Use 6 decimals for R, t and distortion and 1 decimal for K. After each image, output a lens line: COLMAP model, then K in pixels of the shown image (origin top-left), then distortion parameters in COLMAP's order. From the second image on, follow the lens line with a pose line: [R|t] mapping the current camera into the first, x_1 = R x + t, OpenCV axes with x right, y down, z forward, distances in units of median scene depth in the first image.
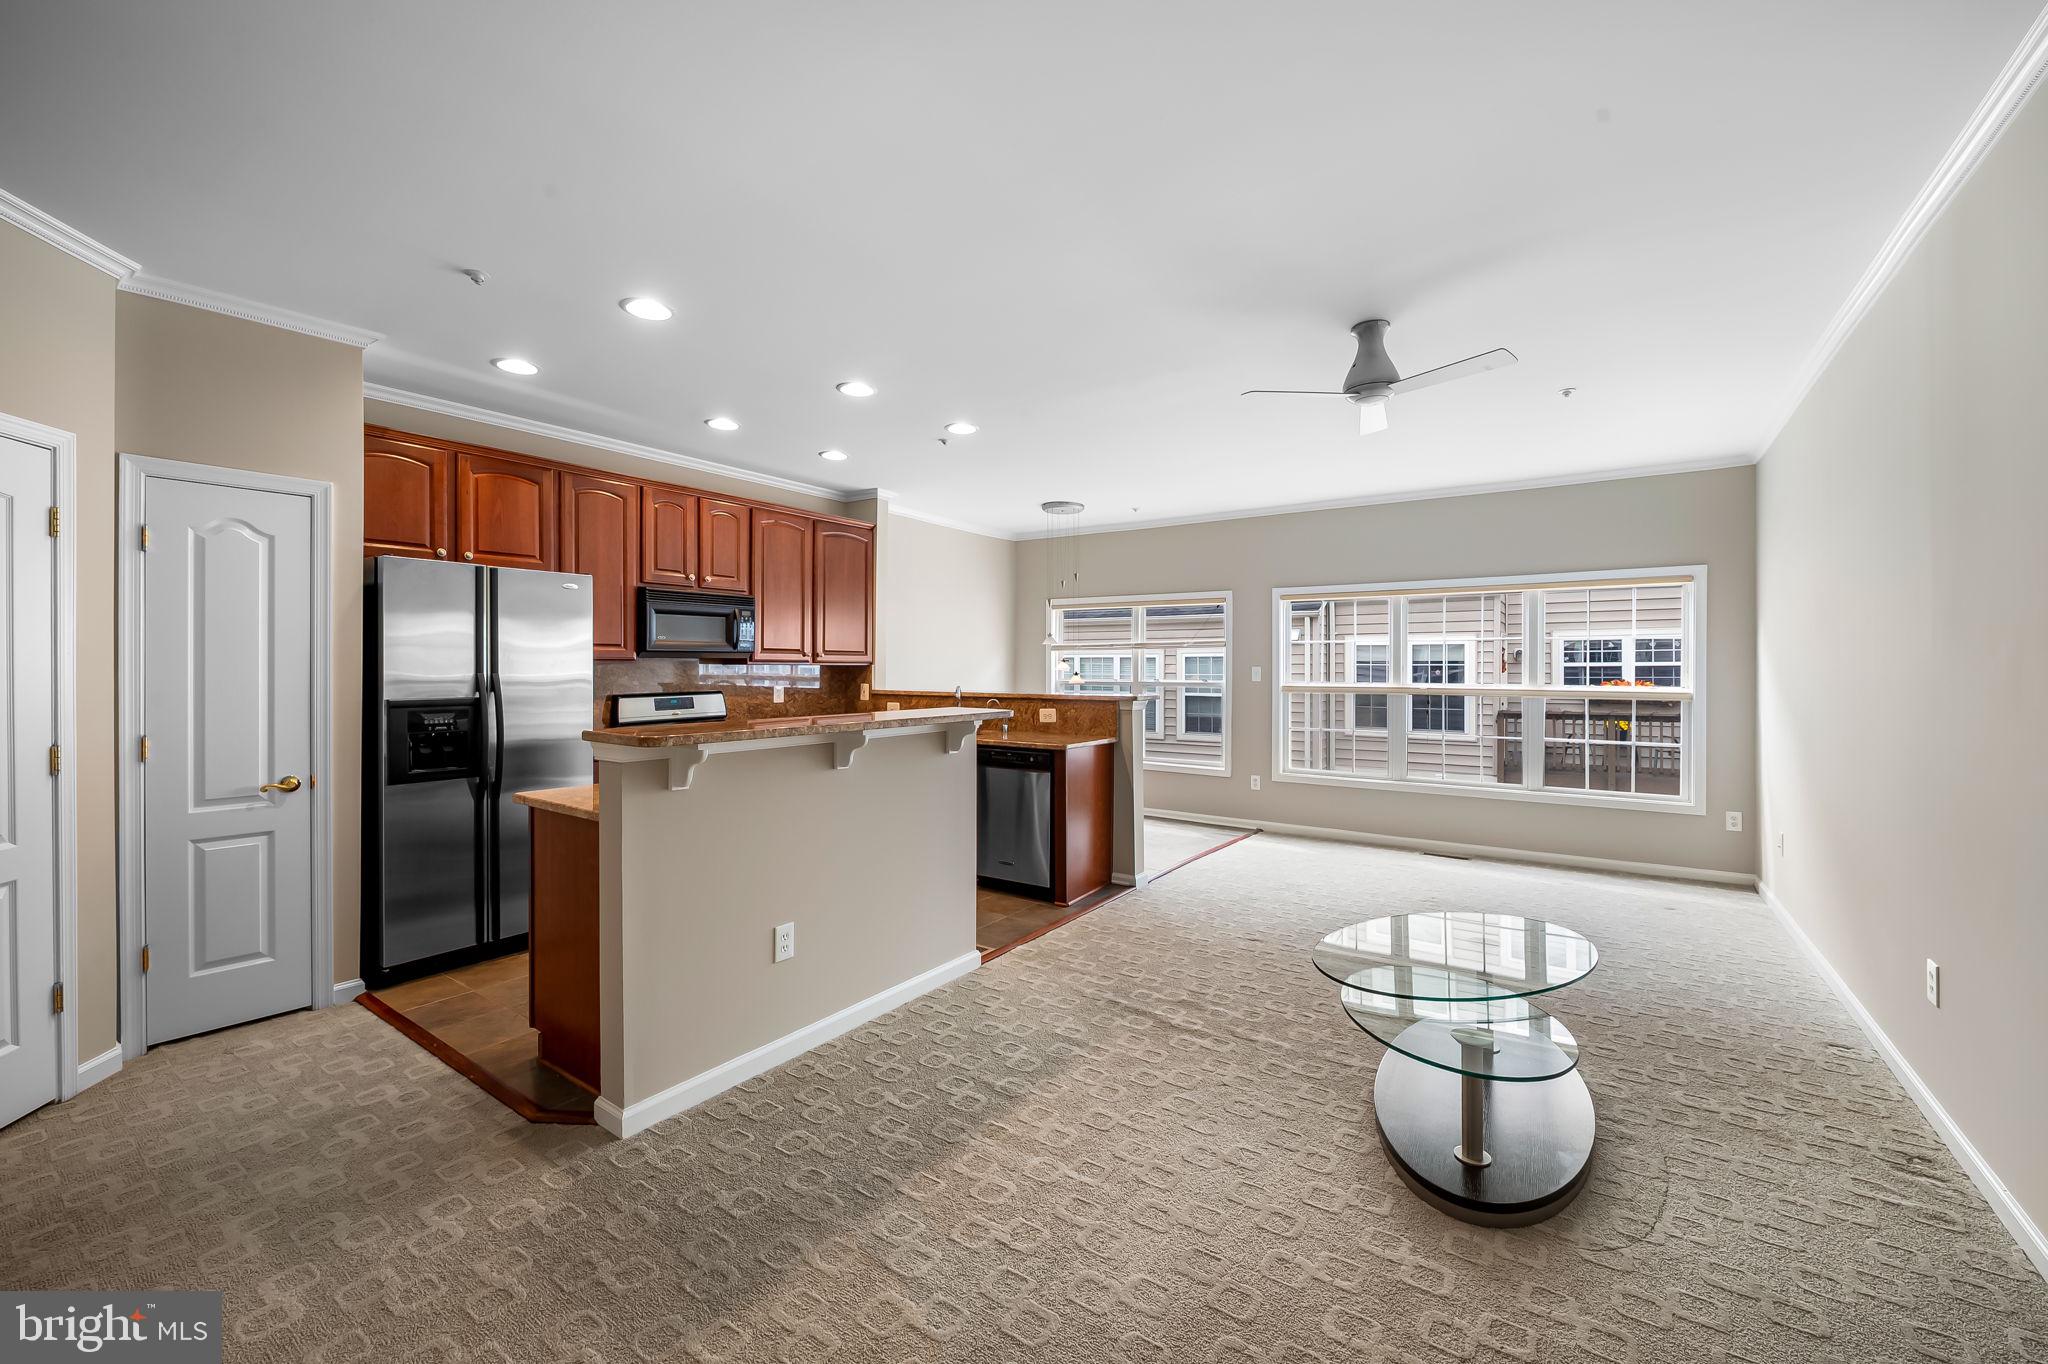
lens RADIAL K [[818.3, 0, 1026.5], [0, 818.3, 671.9], [0, 0, 1]] dist [-0.005911, -0.000417]
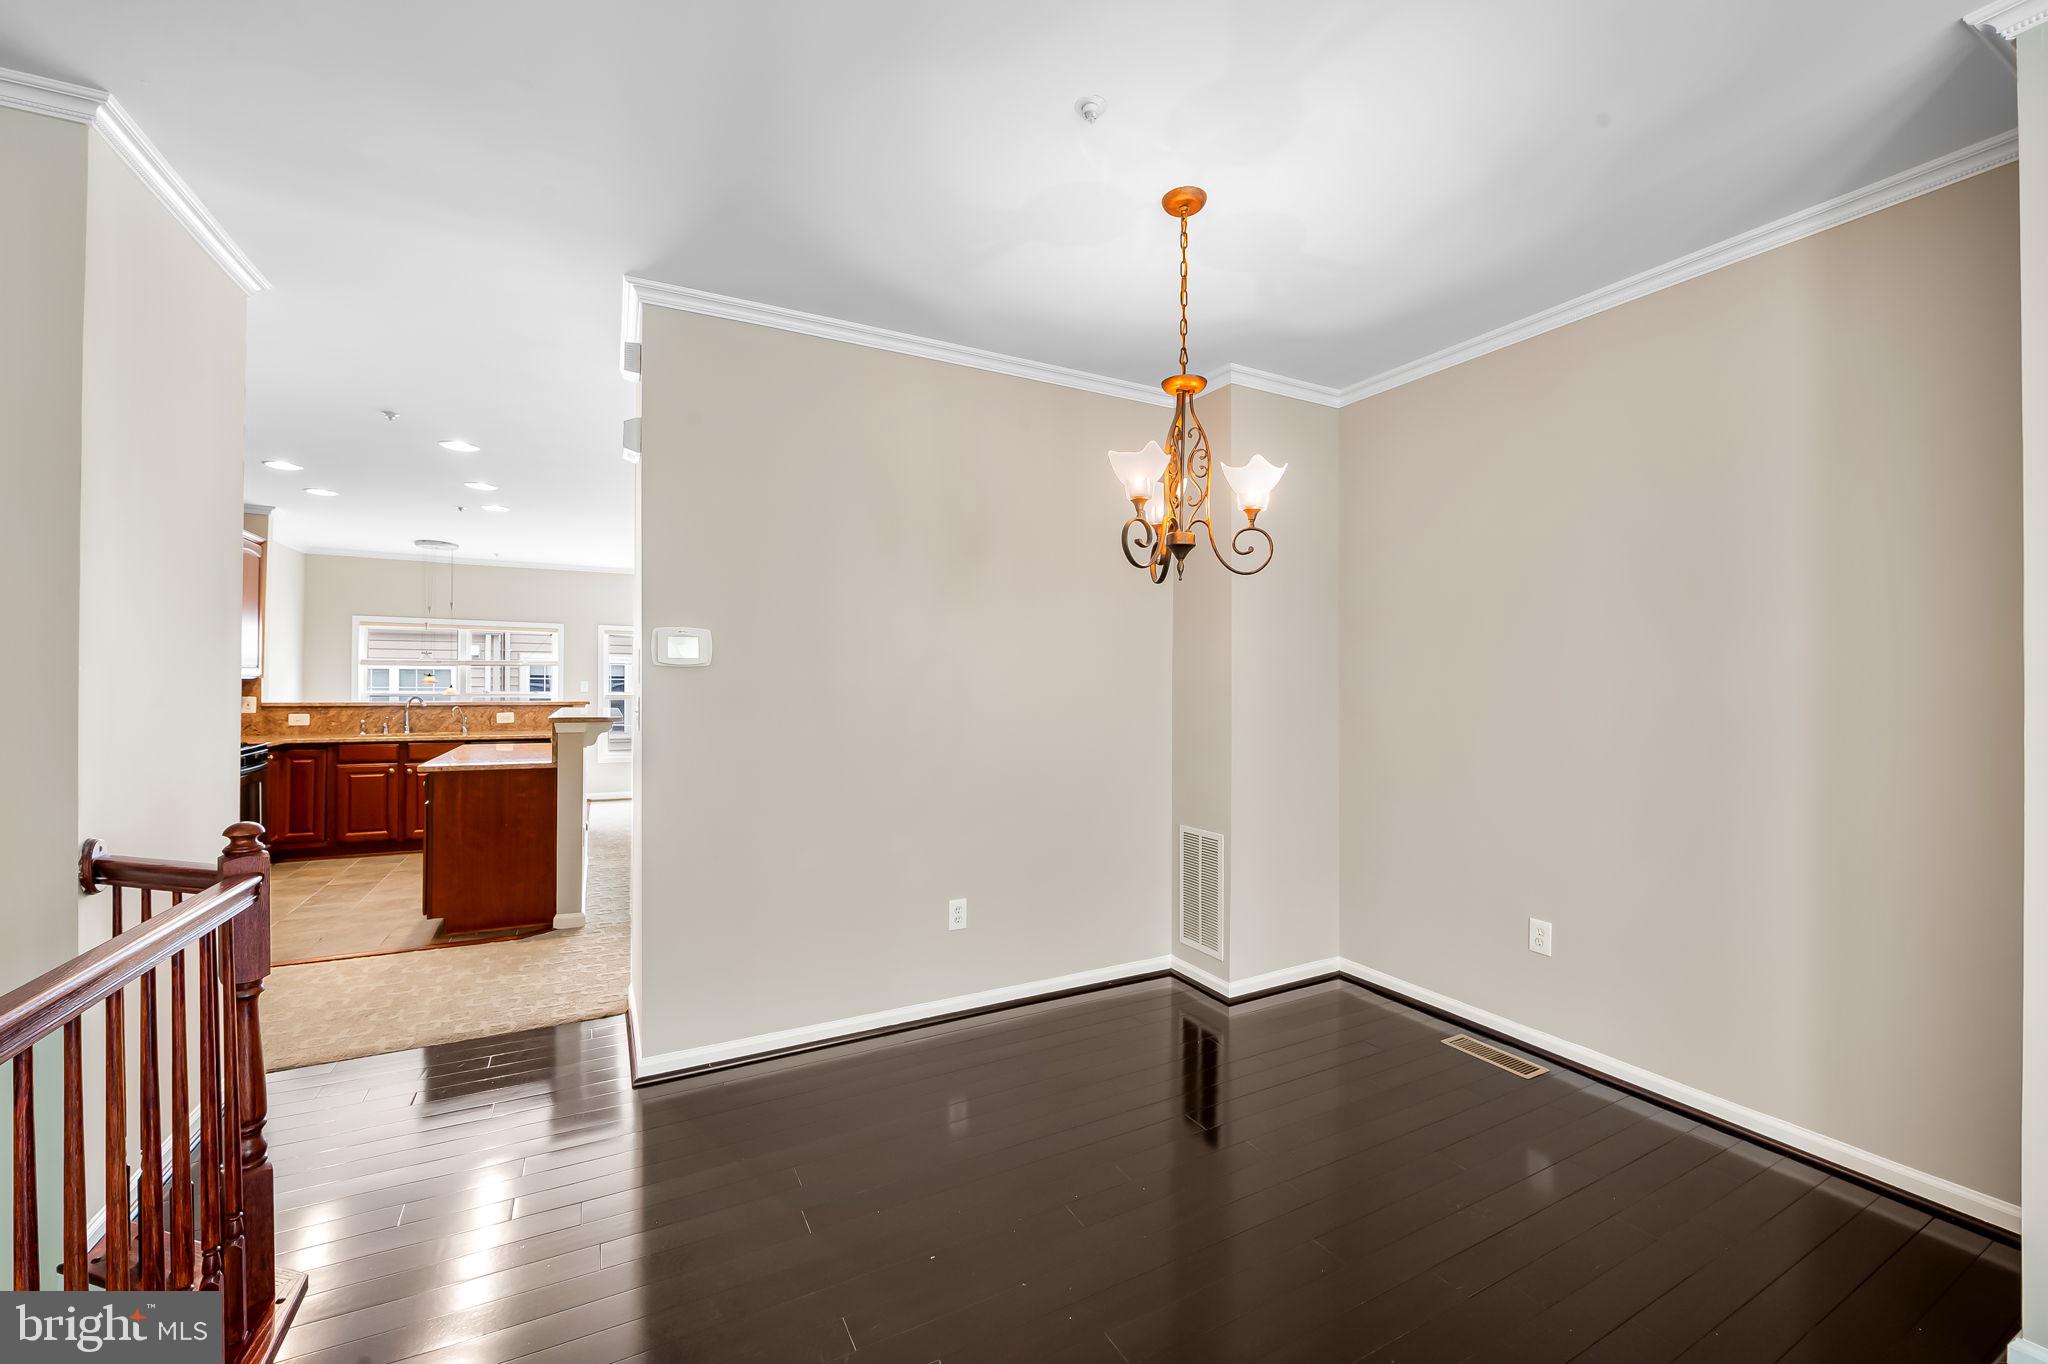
lens RADIAL K [[814.2, 0, 1025.8], [0, 814.2, 683.4], [0, 0, 1]] dist [-0.005431, -0.000592]
pose [[0.457177, 0.002624, 0.889372, -0.796541], [-0.001433, 0.999997, -0.002213, -0.001182], [-0.889375, -0.000263, 0.457179, -0.374549]]
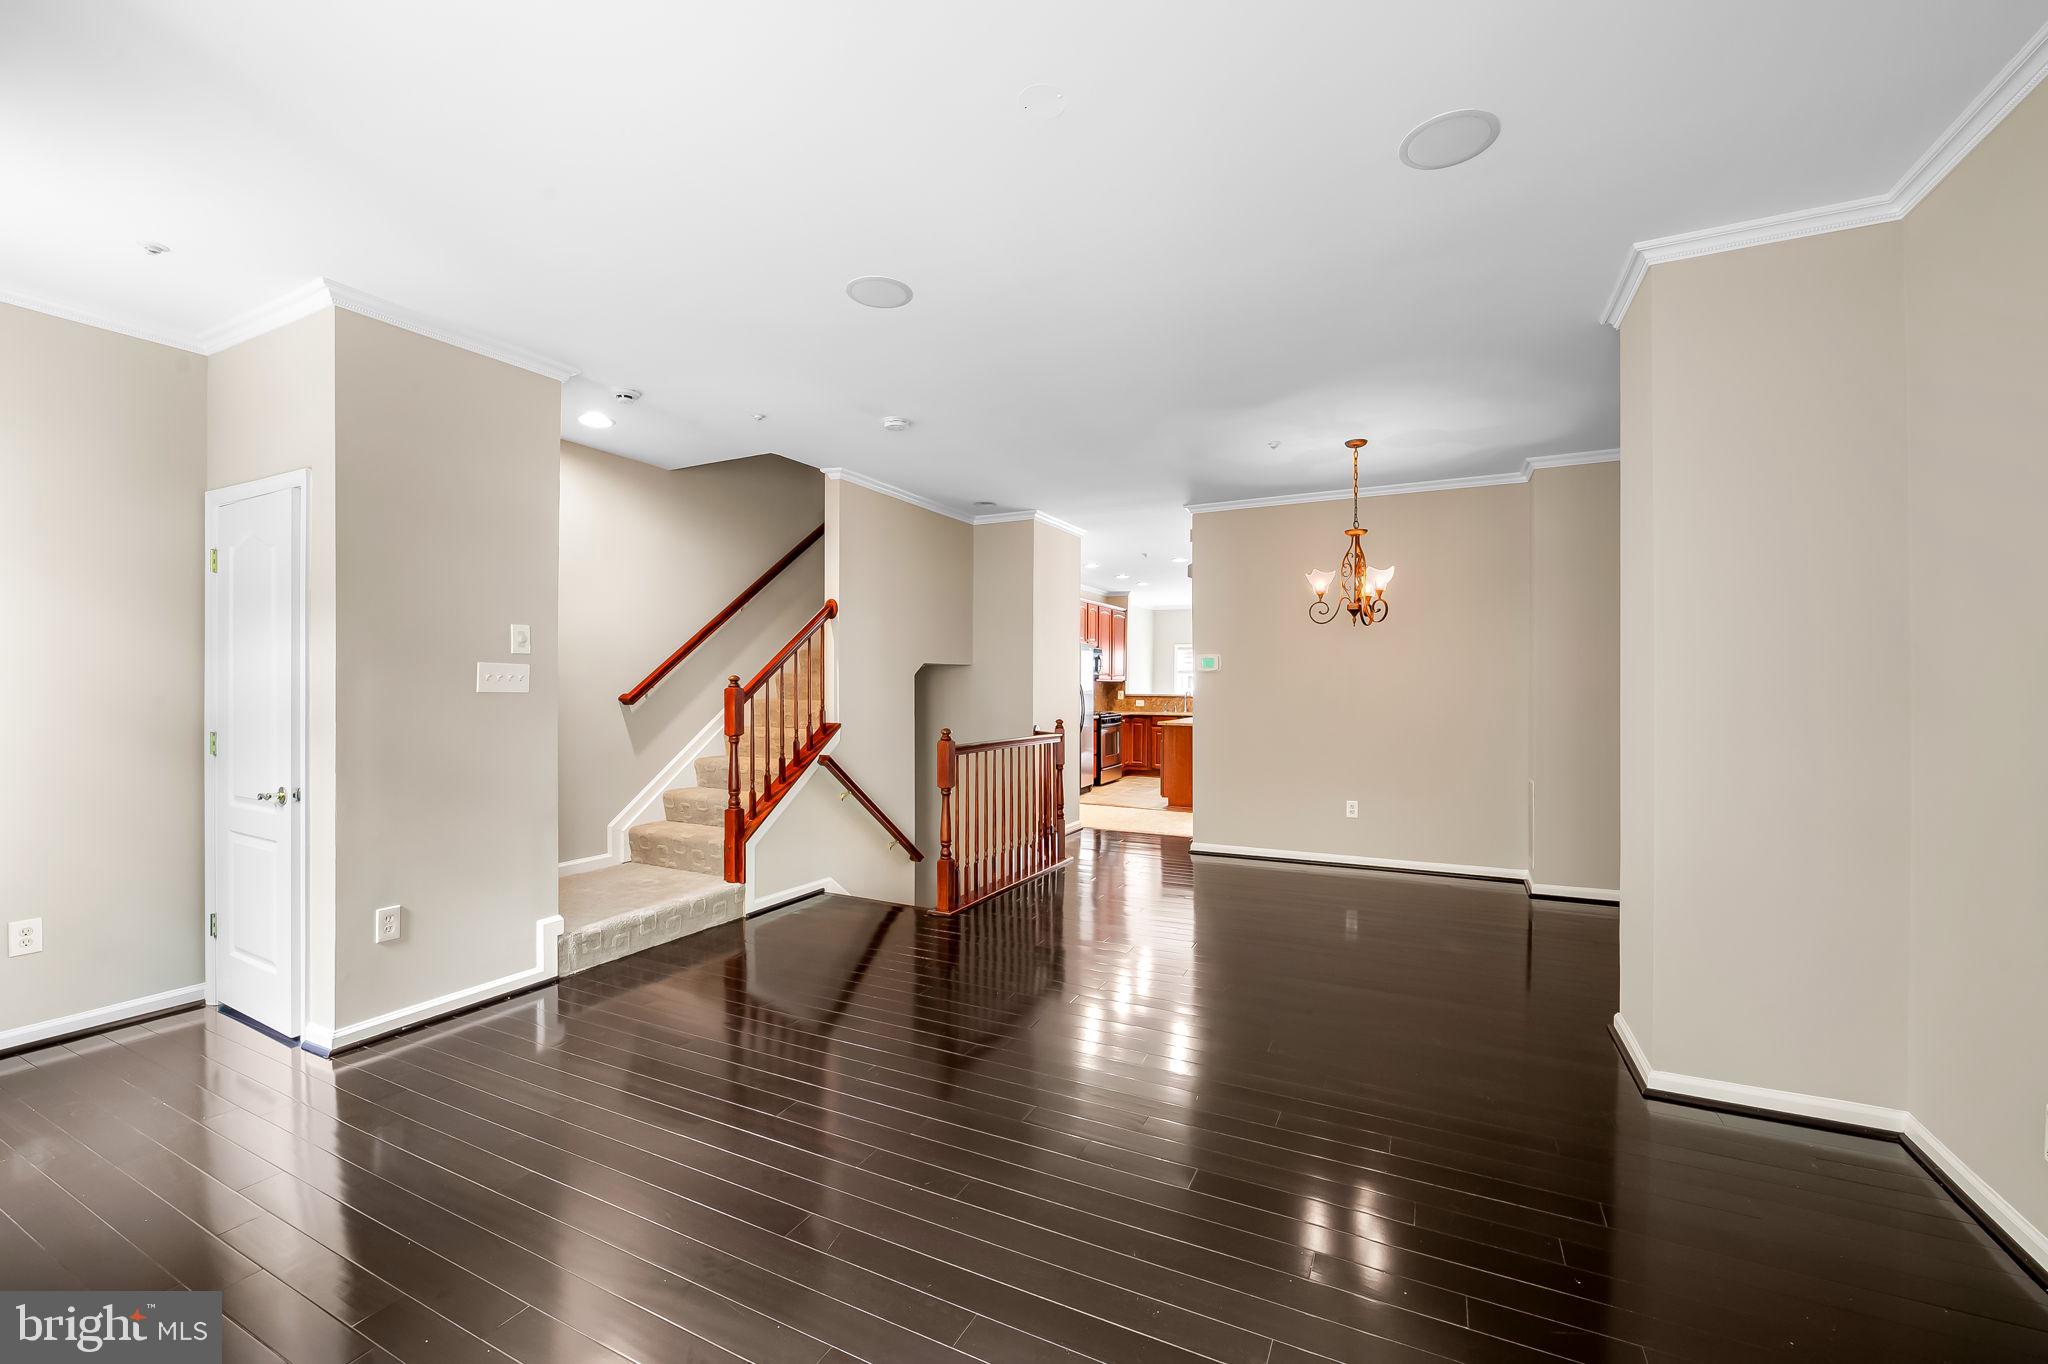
lens RADIAL K [[825.9, 0, 1031.3], [0, 825.9, 667.7], [0, 0, 1]] dist [-0.001406, -0.003562]
pose [[0.988817, 0.004657, 0.149062, -0.861633], [-0.000761, 0.999657, -0.026187, 0.014004], [-0.149133, 0.025781, 0.988481, -1.111493]]
